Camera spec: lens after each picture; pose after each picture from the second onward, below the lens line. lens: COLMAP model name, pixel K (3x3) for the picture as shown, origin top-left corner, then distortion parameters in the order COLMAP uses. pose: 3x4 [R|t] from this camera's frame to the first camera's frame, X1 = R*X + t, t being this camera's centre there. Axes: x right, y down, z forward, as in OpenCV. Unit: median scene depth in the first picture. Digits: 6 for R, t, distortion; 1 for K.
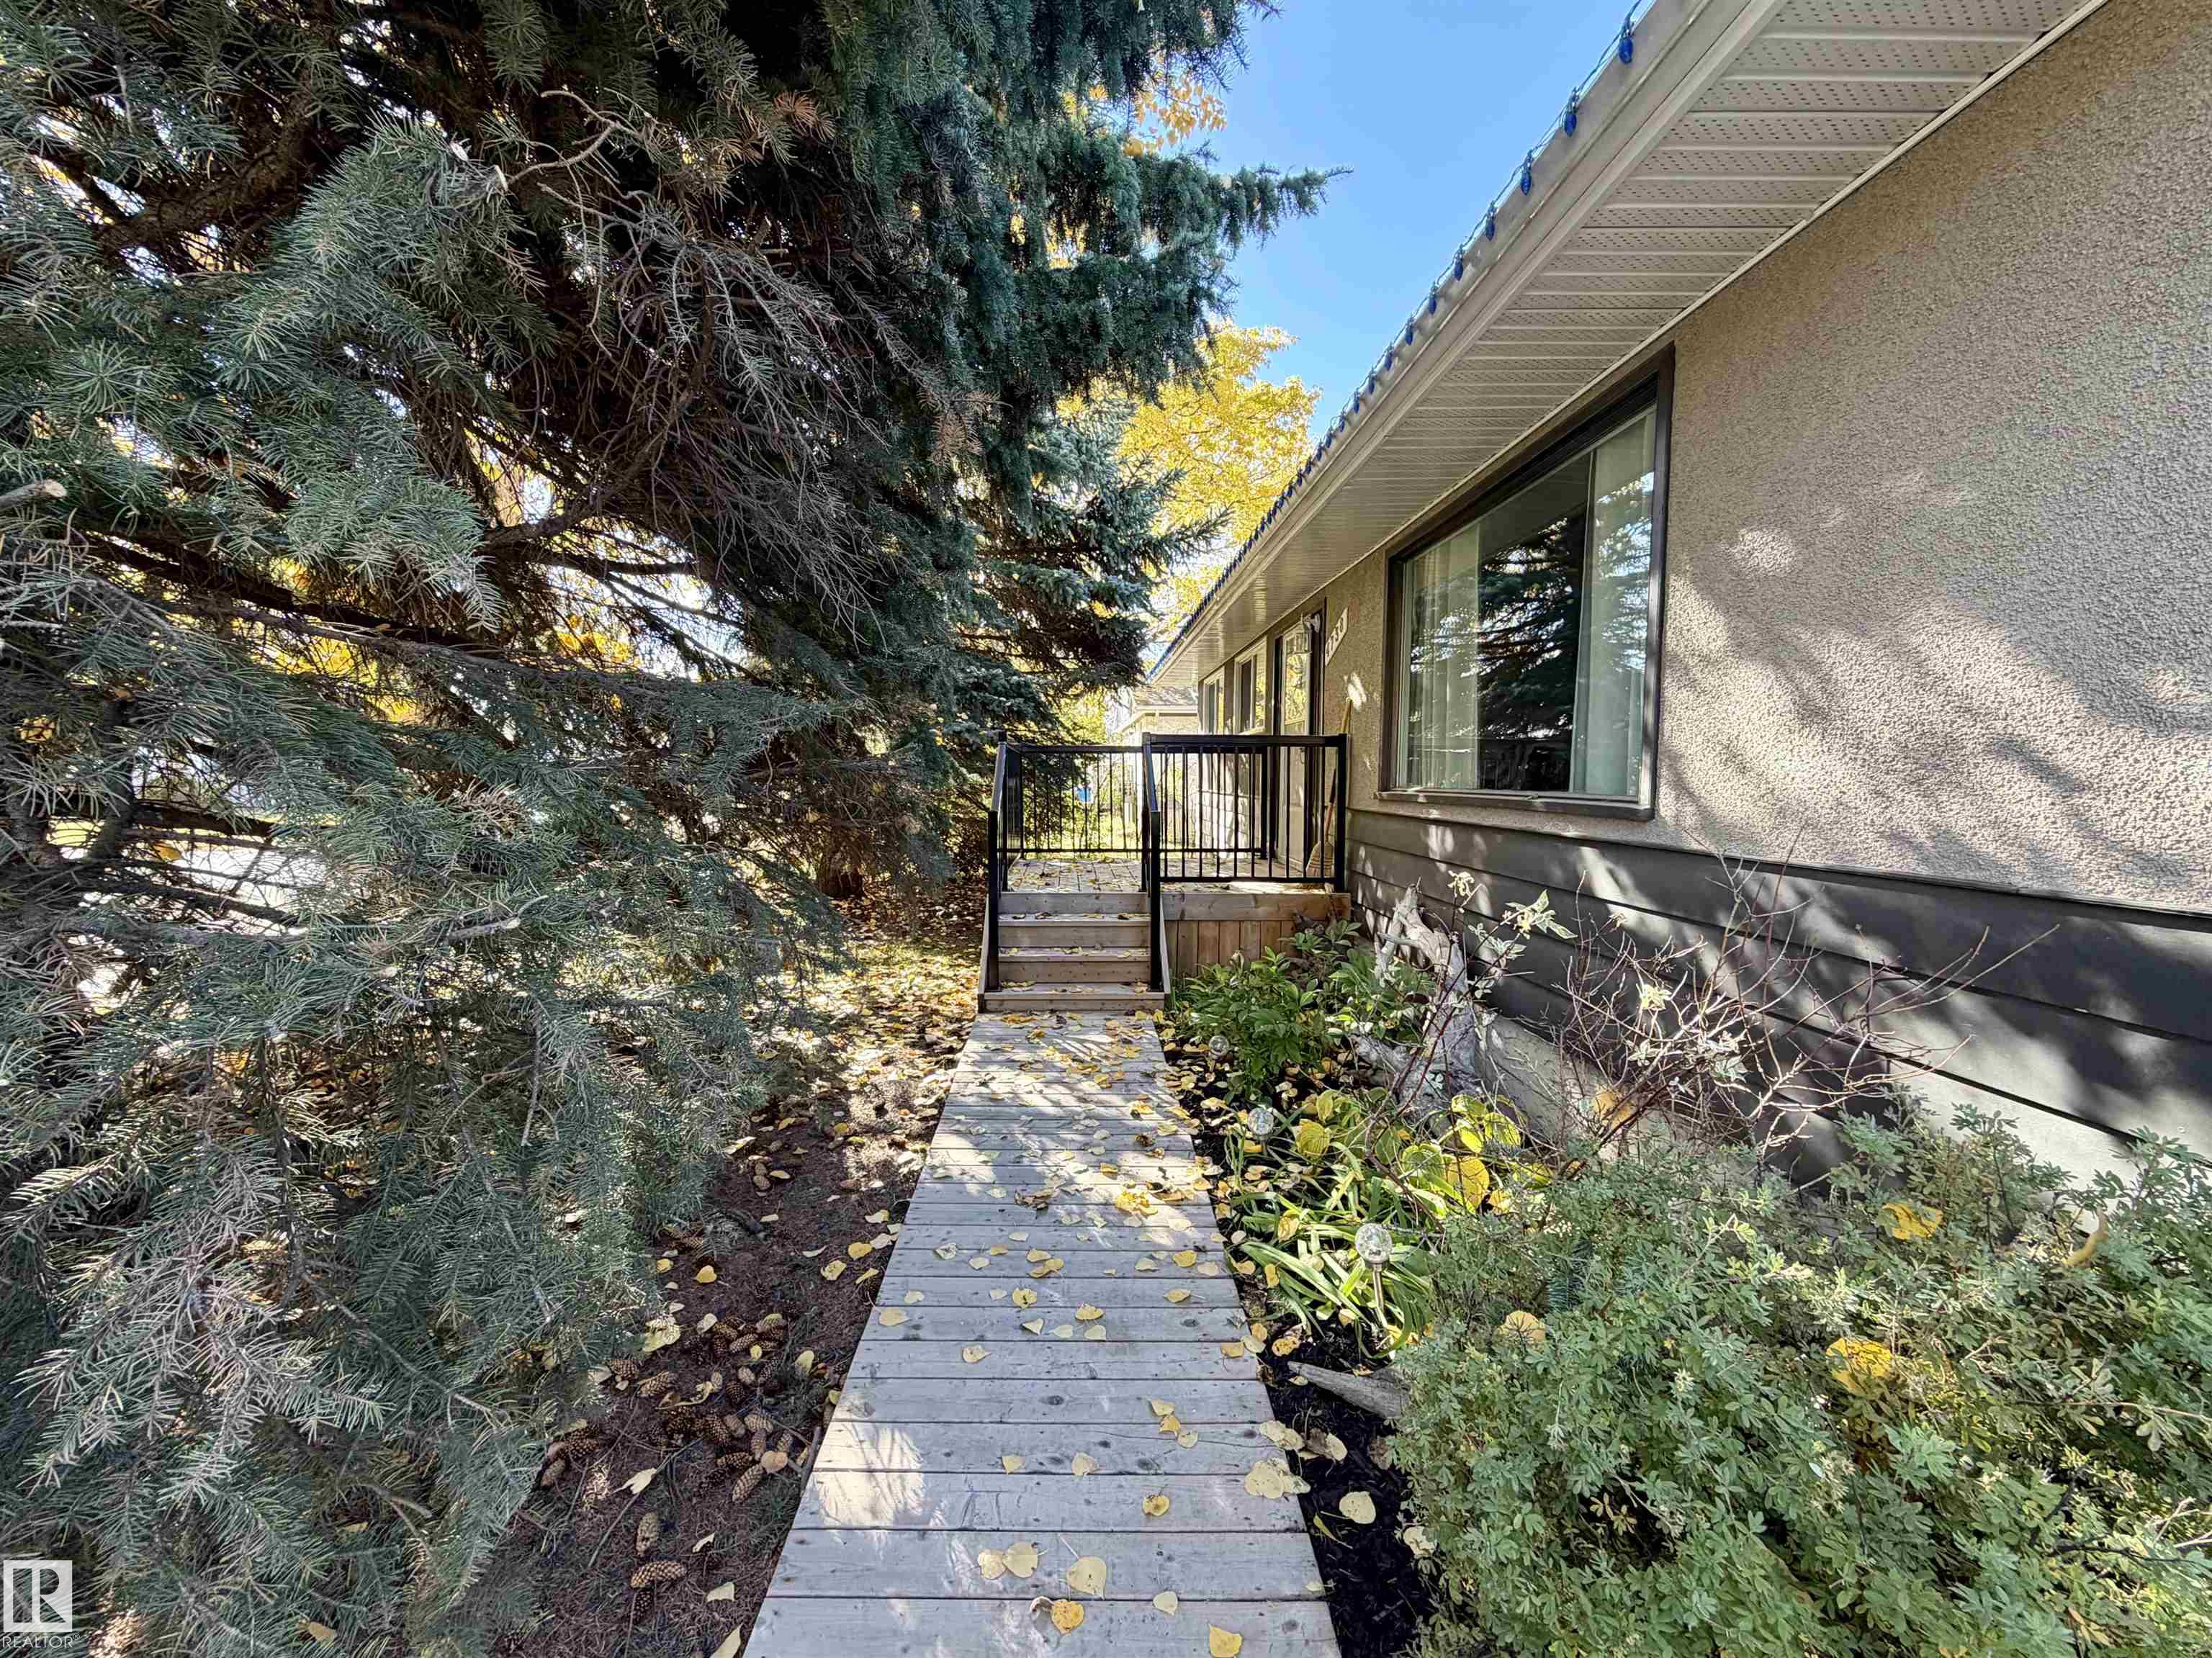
lens RADIAL K [[887.2, 0, 1105.4], [0, 887.2, 829.5], [0, 0, 1]] dist [-0.000084, 0.000477]
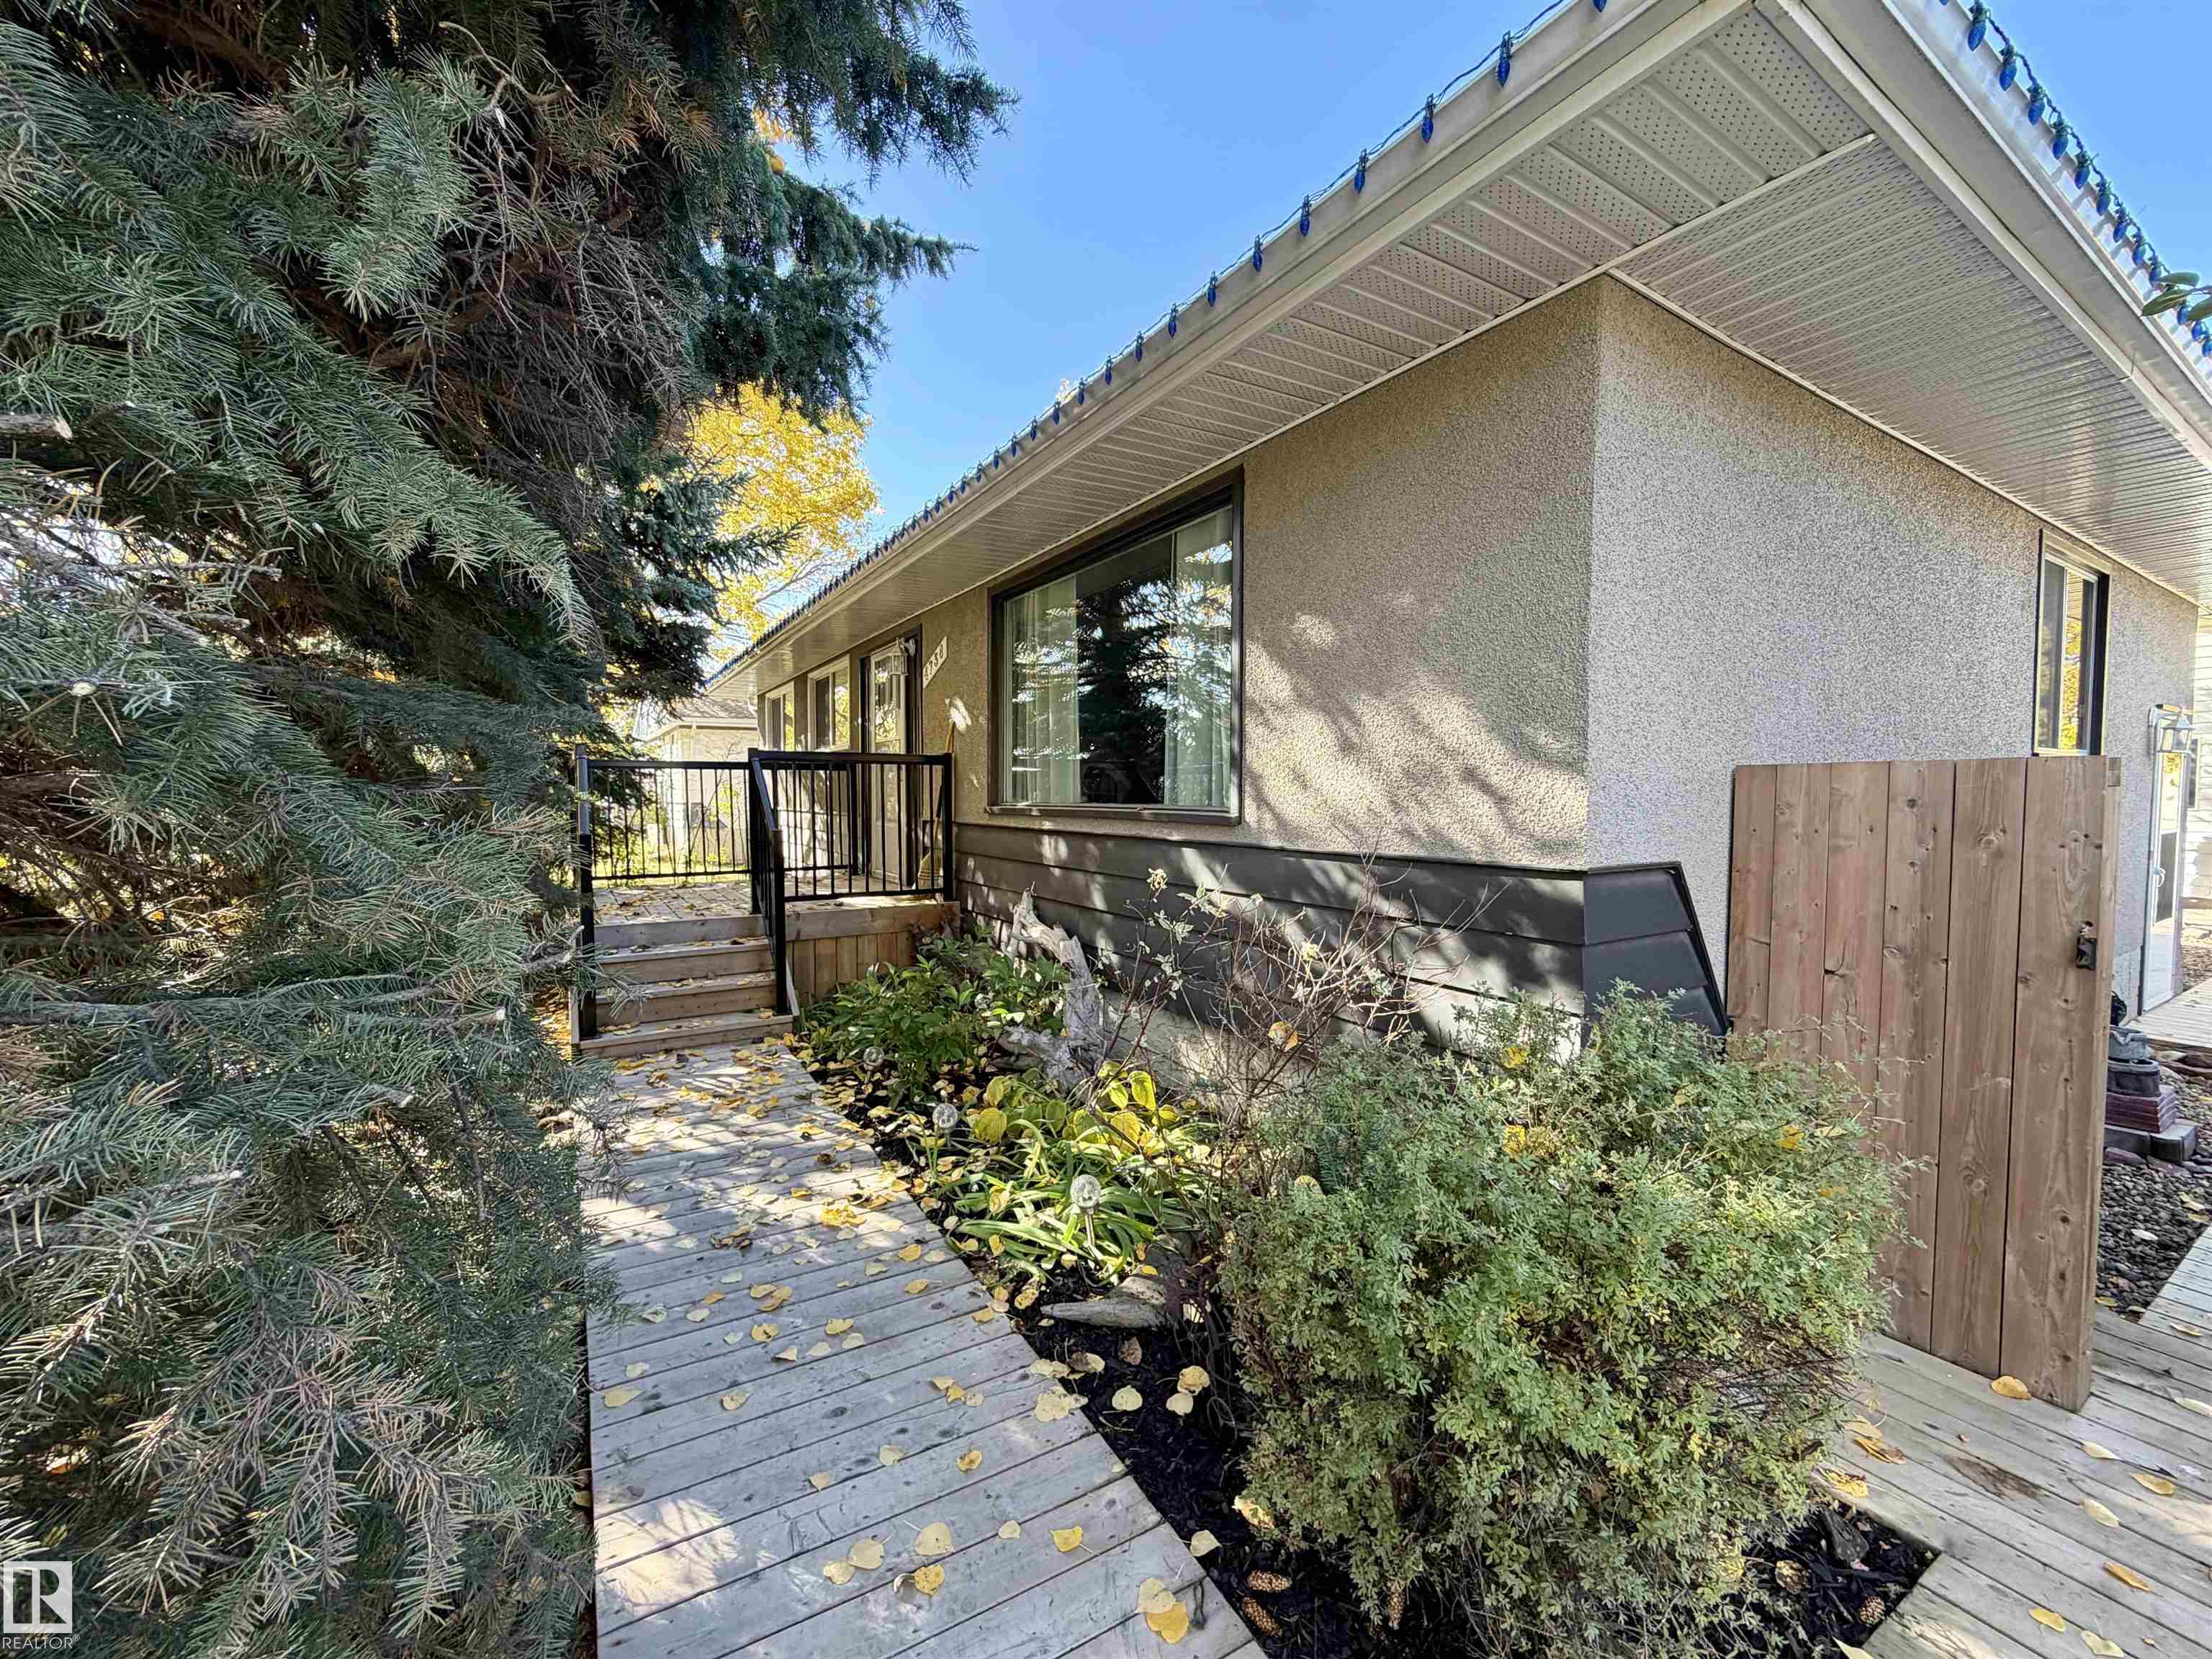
lens RADIAL K [[887.2, 0, 1085.7], [0, 887.2, 832.3], [0, 0, 1]] dist [-0.000084, 0.000477]
pose [[0.870230, -0.027849, 0.491859, -0.193695], [0.035113, 0.999368, -0.005539, -0.000741], [-0.491394, 0.022091, 0.870657, -0.022409]]
